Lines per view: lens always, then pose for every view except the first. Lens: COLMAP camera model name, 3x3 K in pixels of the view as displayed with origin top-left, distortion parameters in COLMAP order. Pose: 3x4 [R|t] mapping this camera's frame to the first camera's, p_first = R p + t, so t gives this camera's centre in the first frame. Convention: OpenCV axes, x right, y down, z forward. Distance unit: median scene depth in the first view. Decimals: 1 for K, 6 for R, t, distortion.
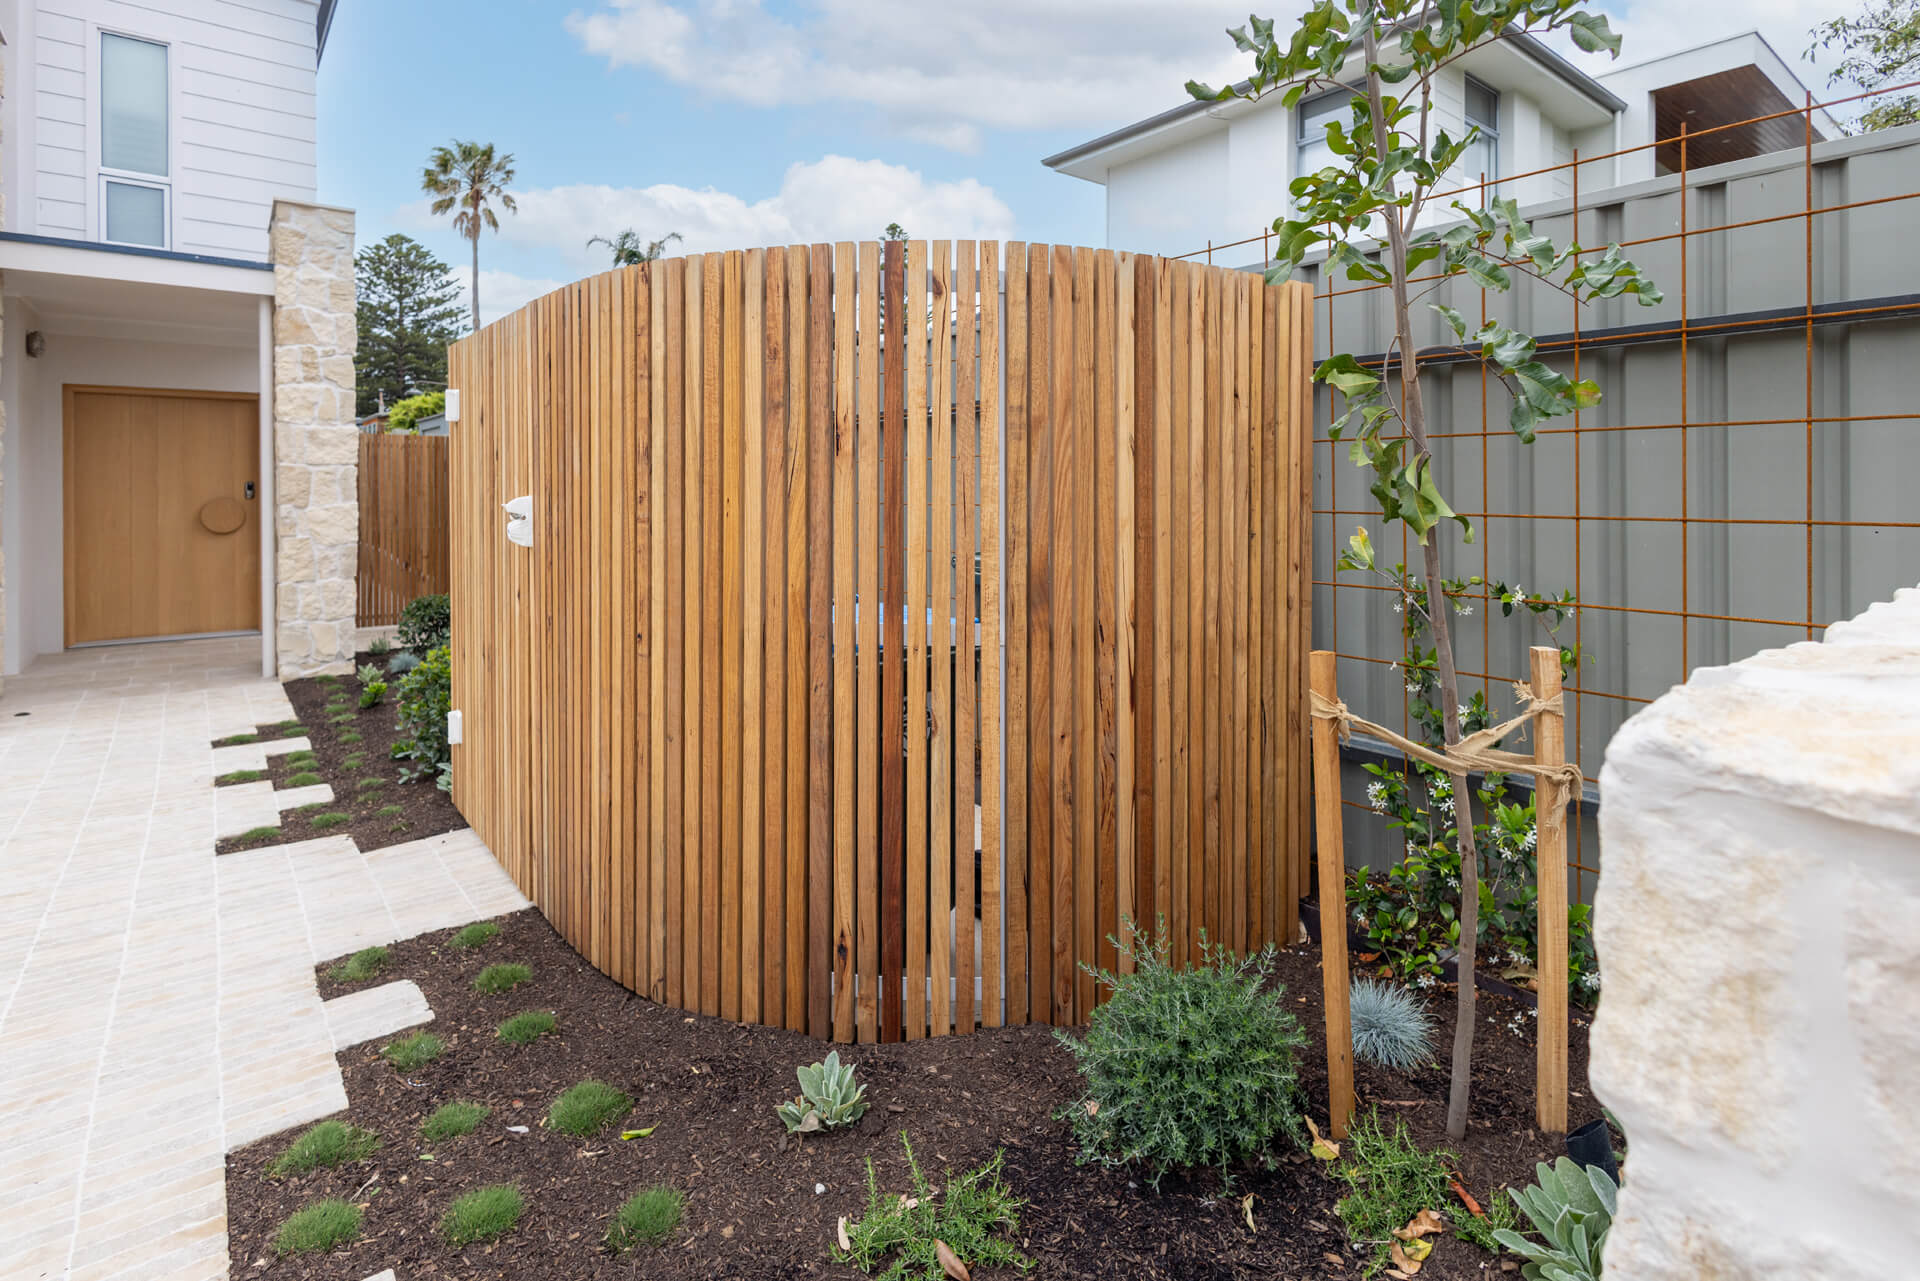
lens RADIAL K [[936.6, 0, 966.6], [0, 936.6, 495.7], [0, 0, 1]] dist [0.001783, -0.000860]
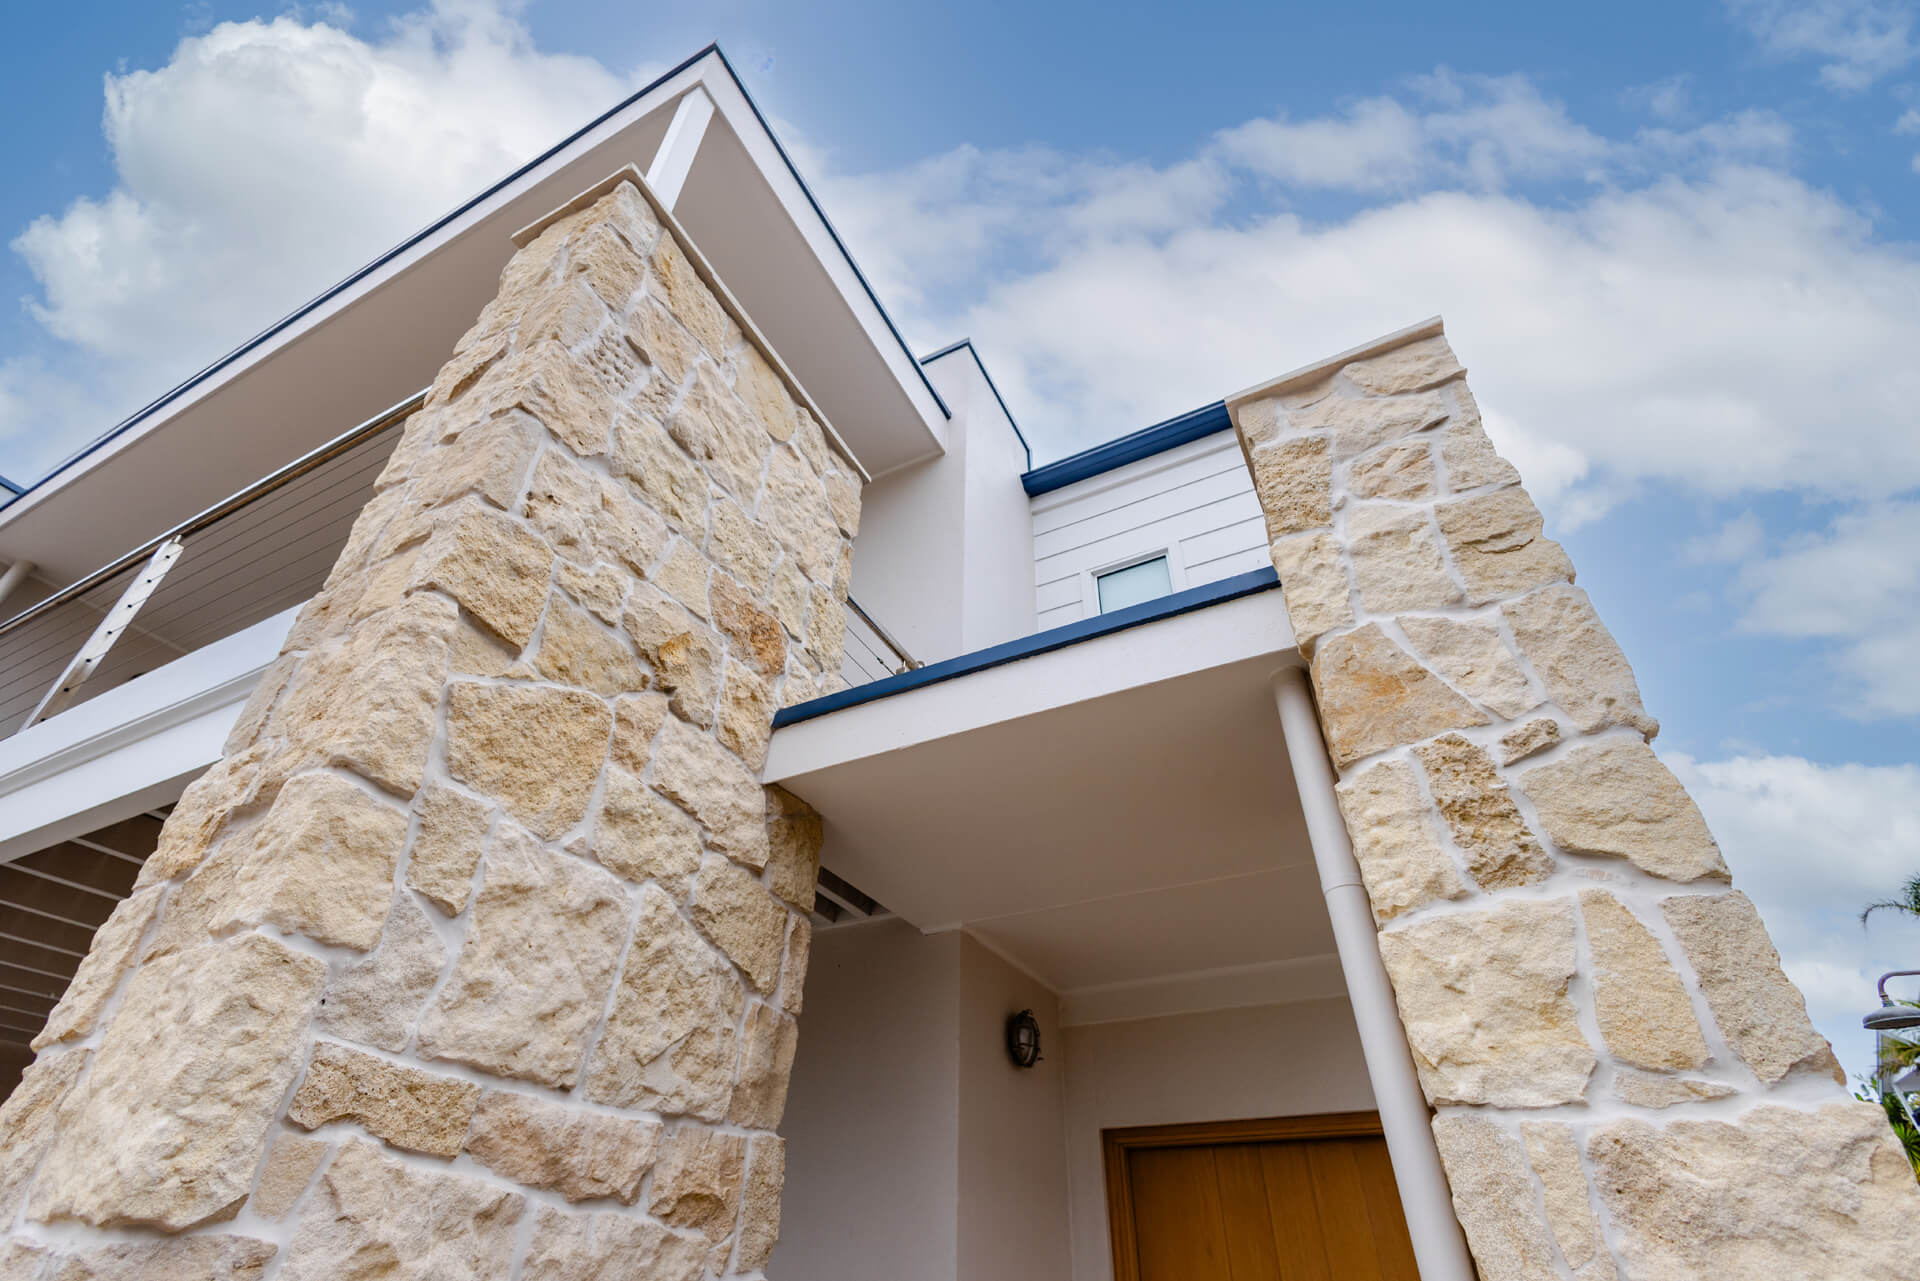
lens RADIAL K [[896.2, 0, 960.0], [0, 896.2, 640.5], [0, 0, 1]] dist [-0.000343, -0.000368]
pose [[0.406550, -0.552622, -0.727547, -0.575222], [-0.013366, 0.792645, -0.609537, -0.040434], [0.913531, 0.257532, 0.314864, 0.812839]]
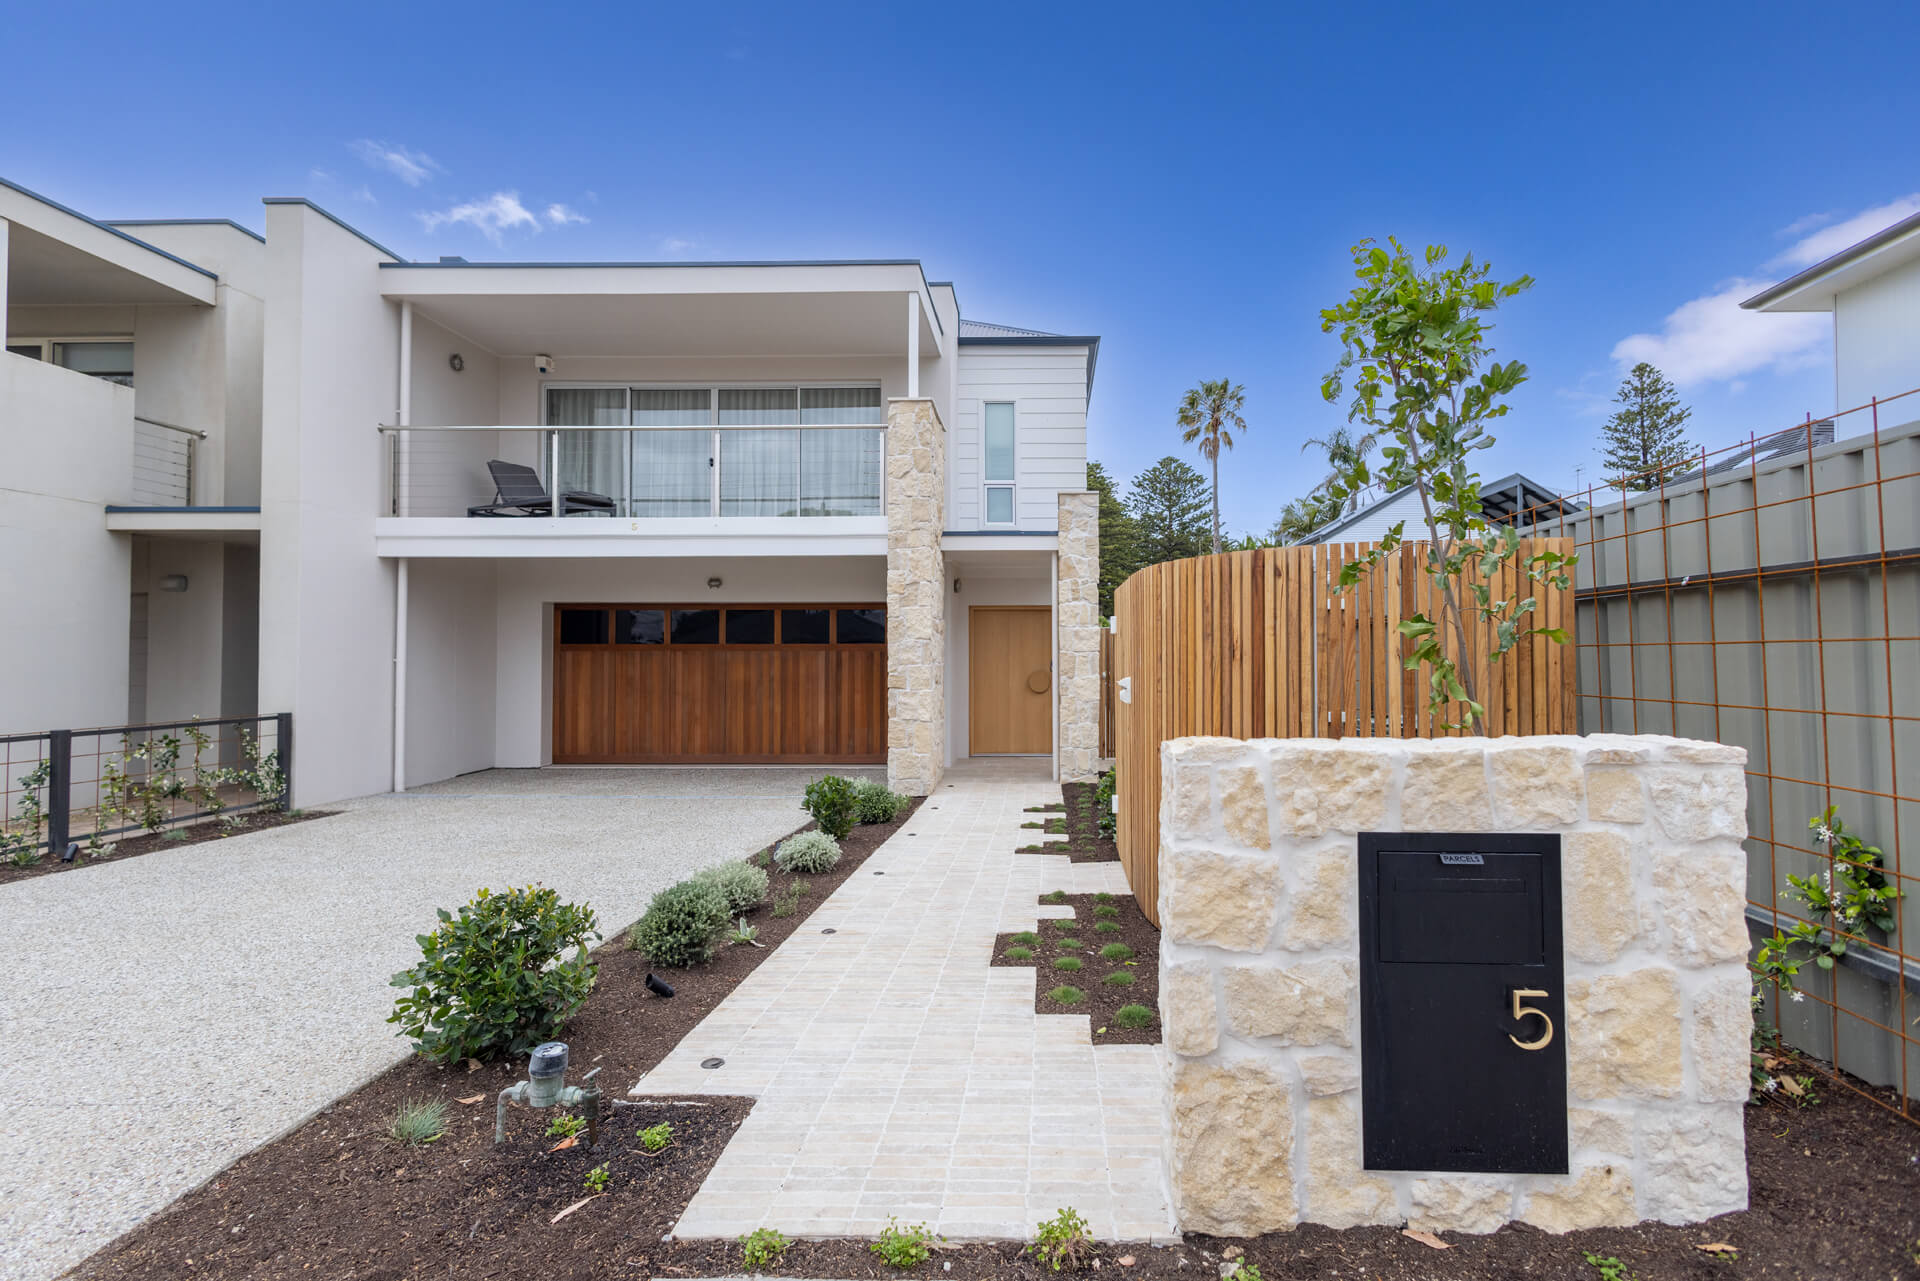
lens RADIAL K [[884.9, 0, 1025.2], [0, 884.9, 644.4], [0, 0, 1]] dist [0.006530, -0.000118]
pose [[0.757196, -0.012953, -0.653059, 0.239136], [-0.002294, 0.999744, -0.022488, -0.011129], [0.653183, 0.018526, 0.756973, -0.222045]]
